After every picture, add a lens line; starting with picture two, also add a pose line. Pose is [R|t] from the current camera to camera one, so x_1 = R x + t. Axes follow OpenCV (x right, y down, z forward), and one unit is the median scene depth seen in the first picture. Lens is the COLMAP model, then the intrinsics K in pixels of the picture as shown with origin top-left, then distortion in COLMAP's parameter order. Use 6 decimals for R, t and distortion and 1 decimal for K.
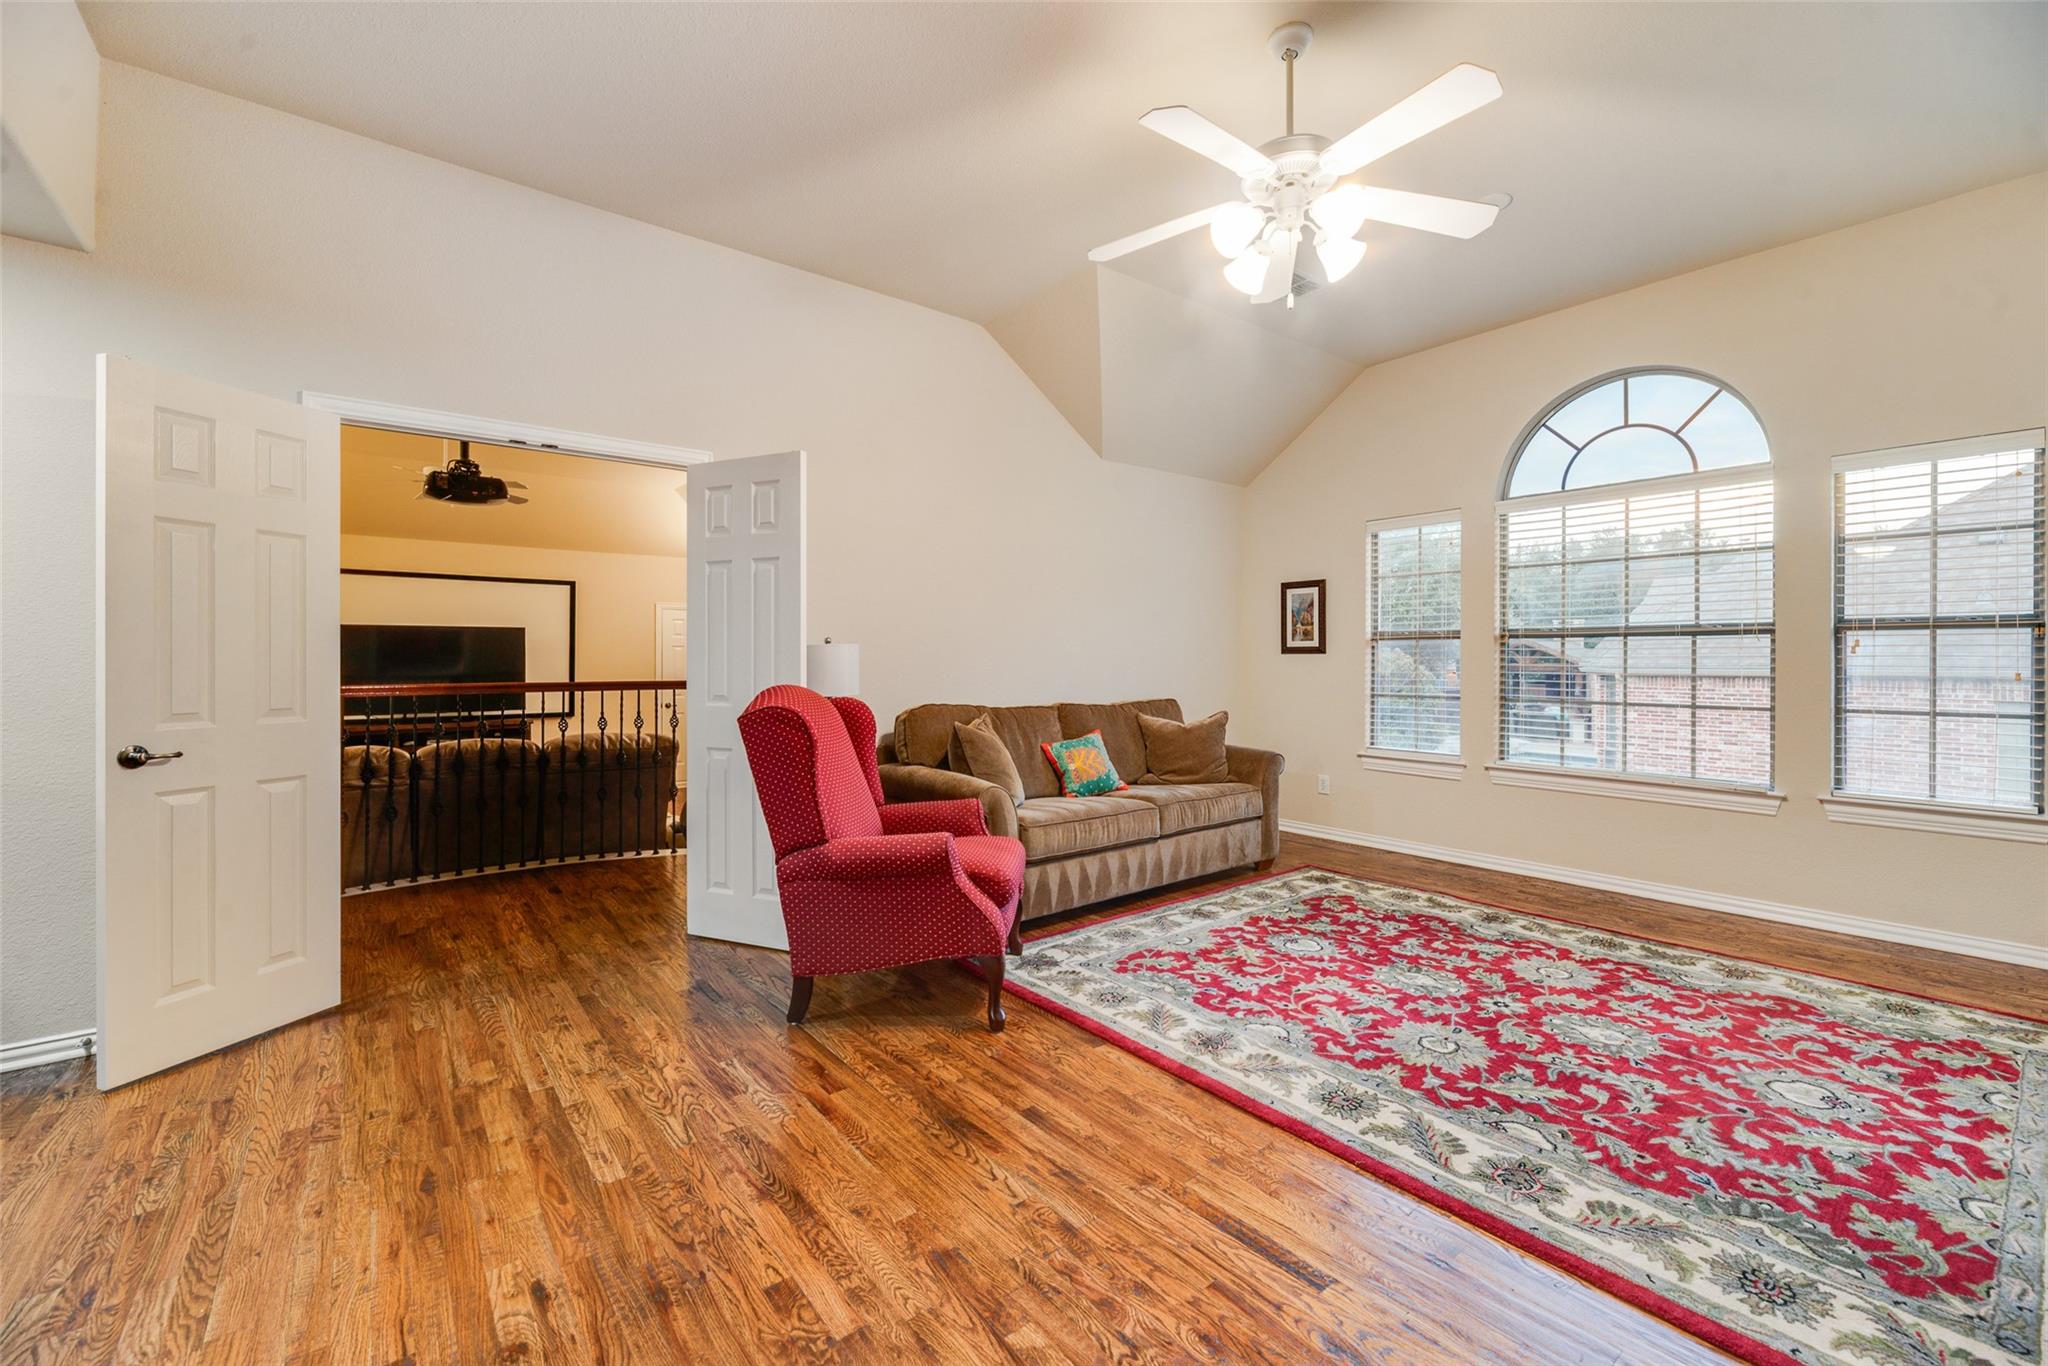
lens RADIAL K [[832.4, 0, 1026.8], [0, 832.4, 674.2], [0, 0, 1]] dist [0.000096, -0.000566]
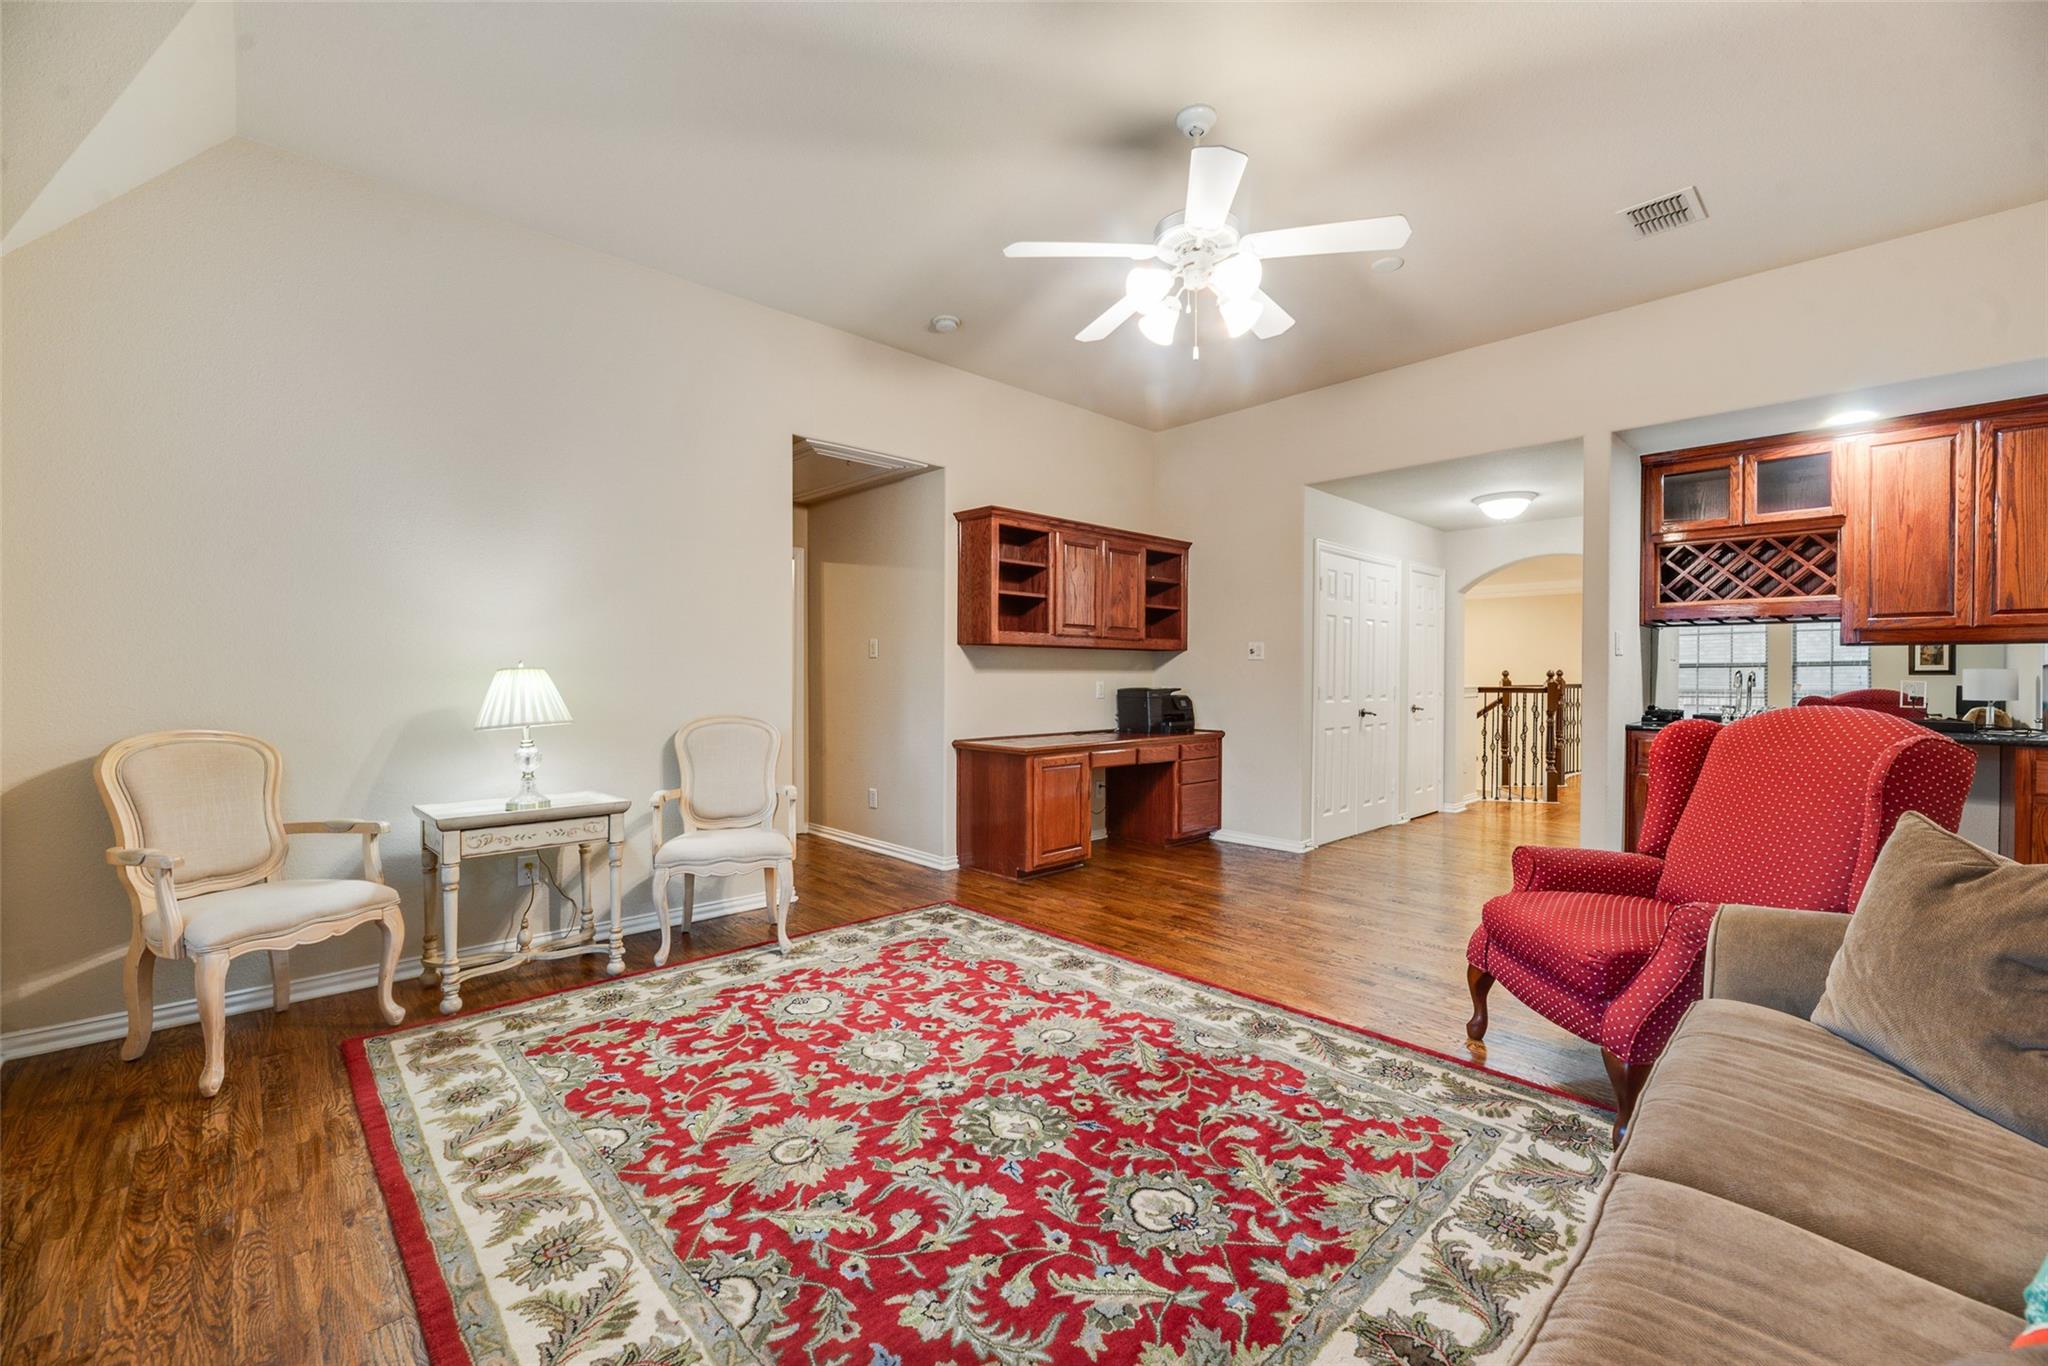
lens RADIAL K [[832.4, 0, 1026.8], [0, 832.4, 674.2], [0, 0, 1]] dist [0.000096, -0.000566]
pose [[-0.995738, -0.003561, -0.092156, 0.583130], [-0.004505, 0.999939, 0.010039, -0.024861], [0.092115, 0.010412, -0.995694, 1.887444]]
